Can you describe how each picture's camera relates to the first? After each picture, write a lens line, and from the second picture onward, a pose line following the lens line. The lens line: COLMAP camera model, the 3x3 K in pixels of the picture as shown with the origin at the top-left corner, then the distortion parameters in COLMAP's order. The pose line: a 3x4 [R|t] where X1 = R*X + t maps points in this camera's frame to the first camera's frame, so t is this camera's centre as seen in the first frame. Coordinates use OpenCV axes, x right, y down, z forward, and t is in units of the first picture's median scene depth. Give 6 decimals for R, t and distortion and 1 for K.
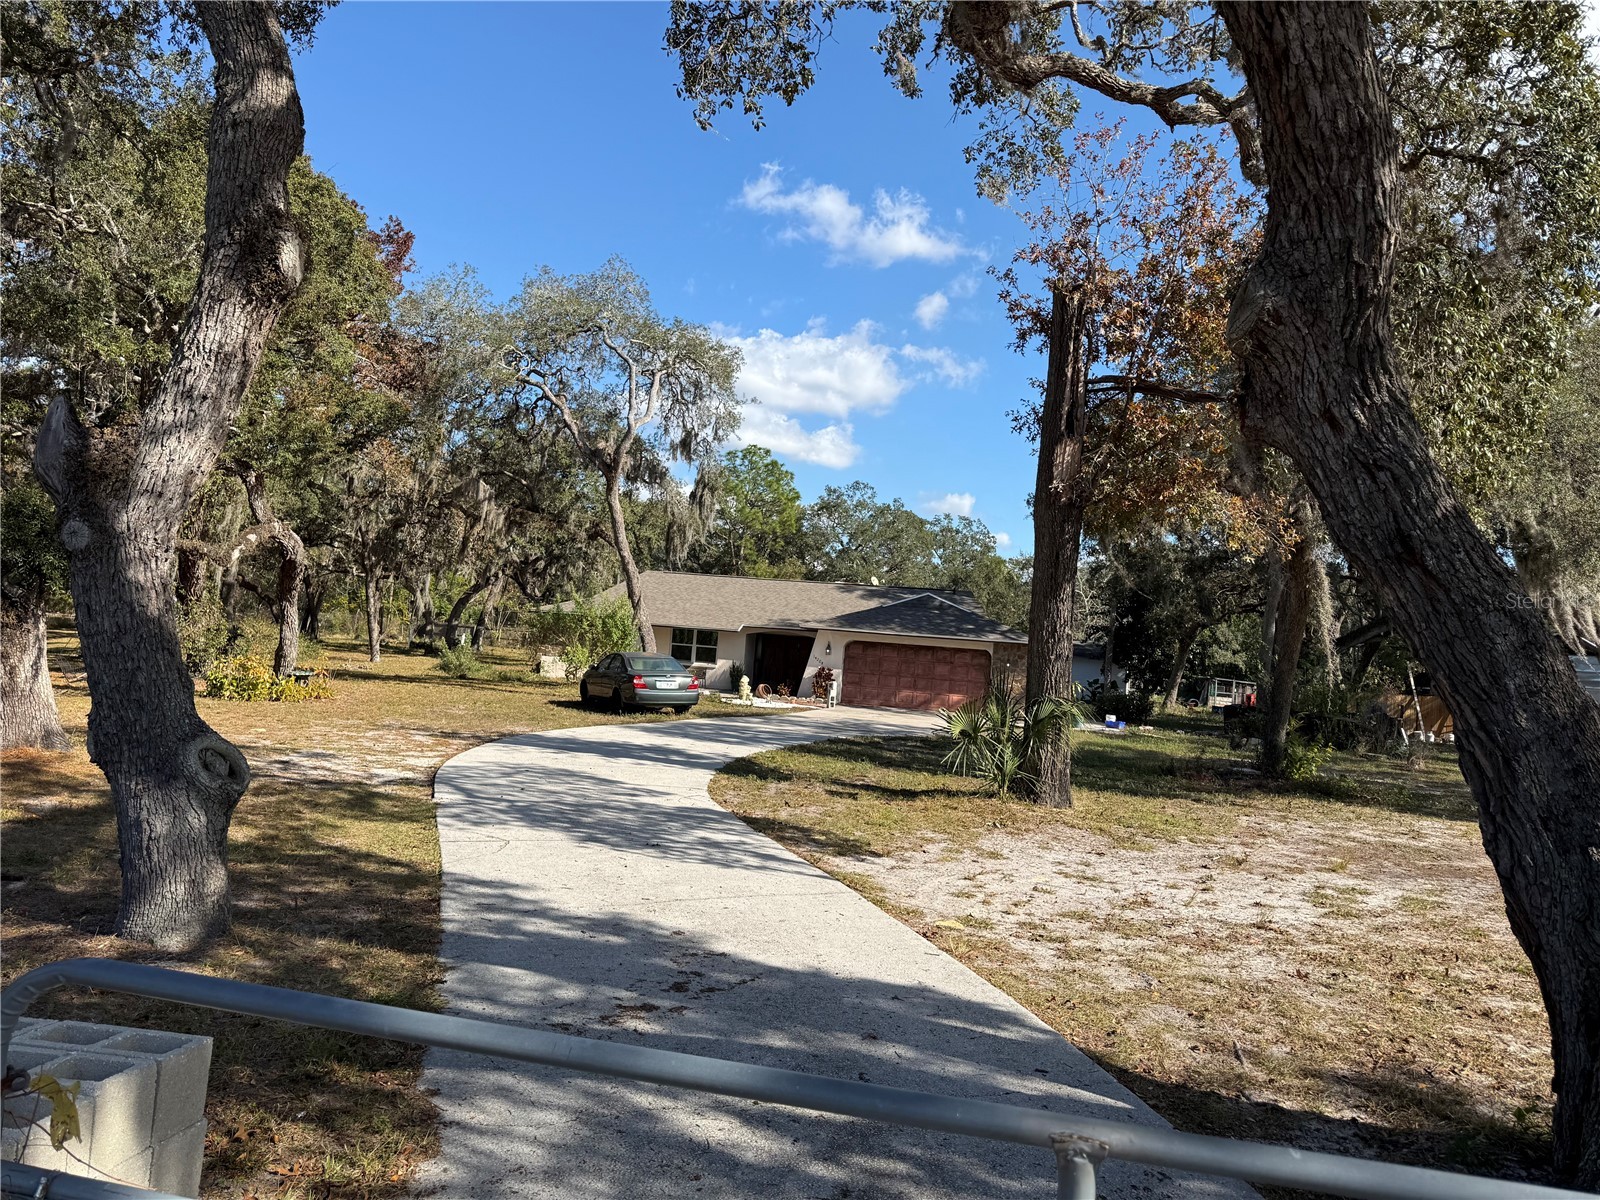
lens RADIAL K [[1108.3, 0, 792.1], [0, 1108.3, 601.9], [0, 0, 1]] dist [0.041447, -0.050129]
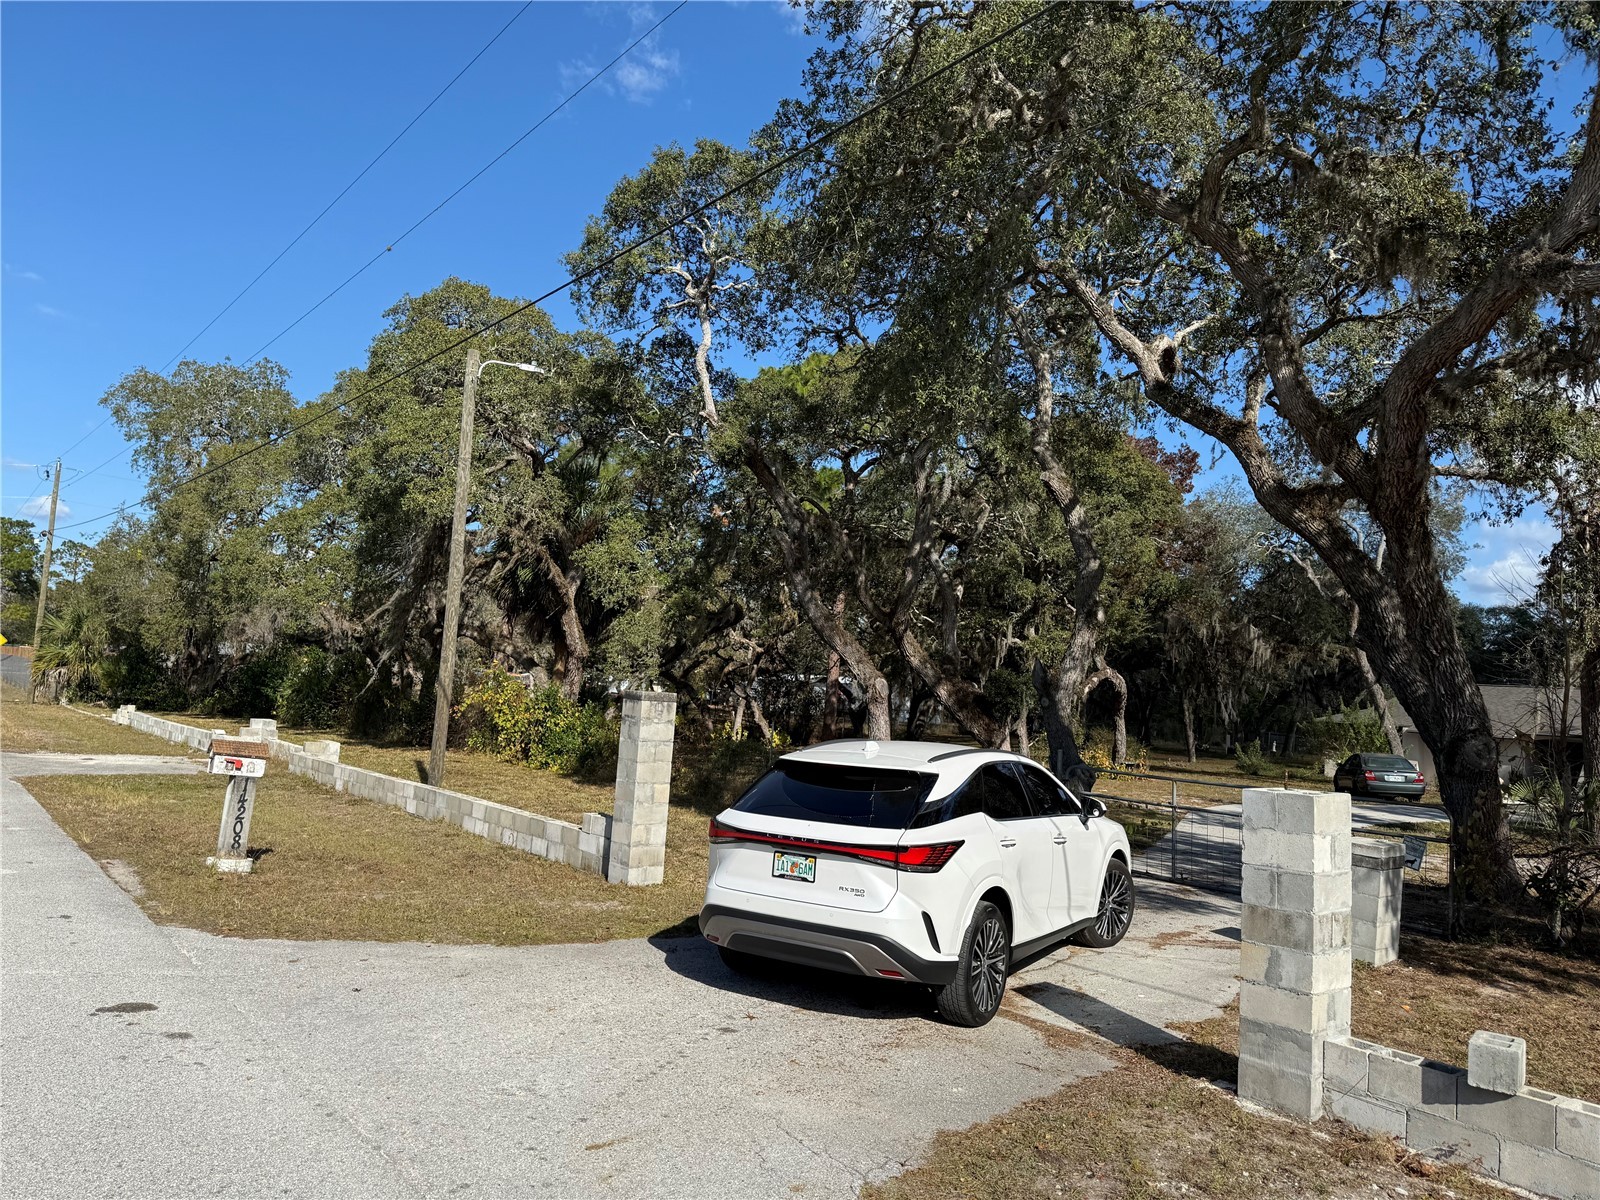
lens RADIAL K [[1108.3, 0, 786.7], [0, 1108.3, 600.7], [0, 0, 1]] dist [0.041447, -0.050129]
pose [[0.749069, -0.078722, -0.657798, 0.190018], [0.013042, 0.994475, -0.104161, -0.004458], [0.662363, 0.069445, 0.745957, -0.385018]]
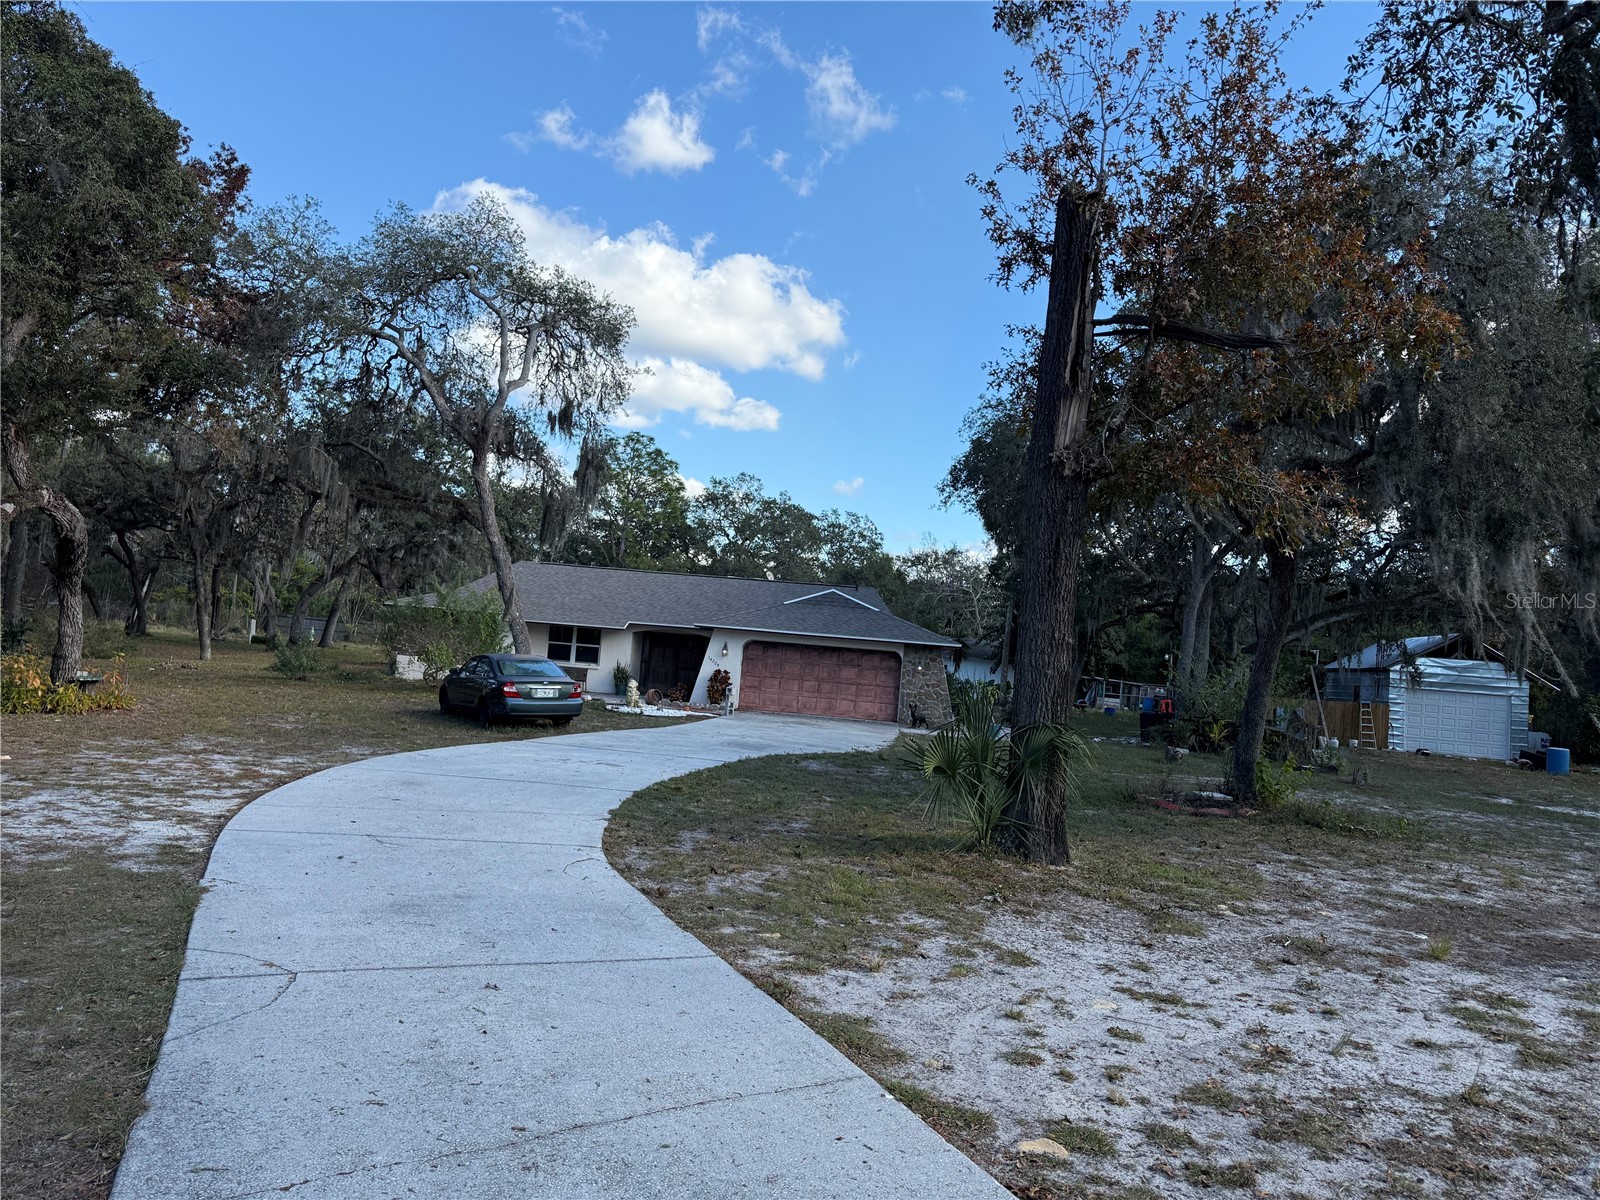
lens RADIAL K [[1108.3, 0, 791.9], [0, 1108.3, 622.7], [0, 0, 1]] dist [0.041447, -0.050129]
pose [[0.993885, 0.009322, 0.110024, -0.014143], [-0.011788, 0.999693, 0.021782, -0.000095], [-0.109788, -0.022946, 0.993690, 0.103662]]
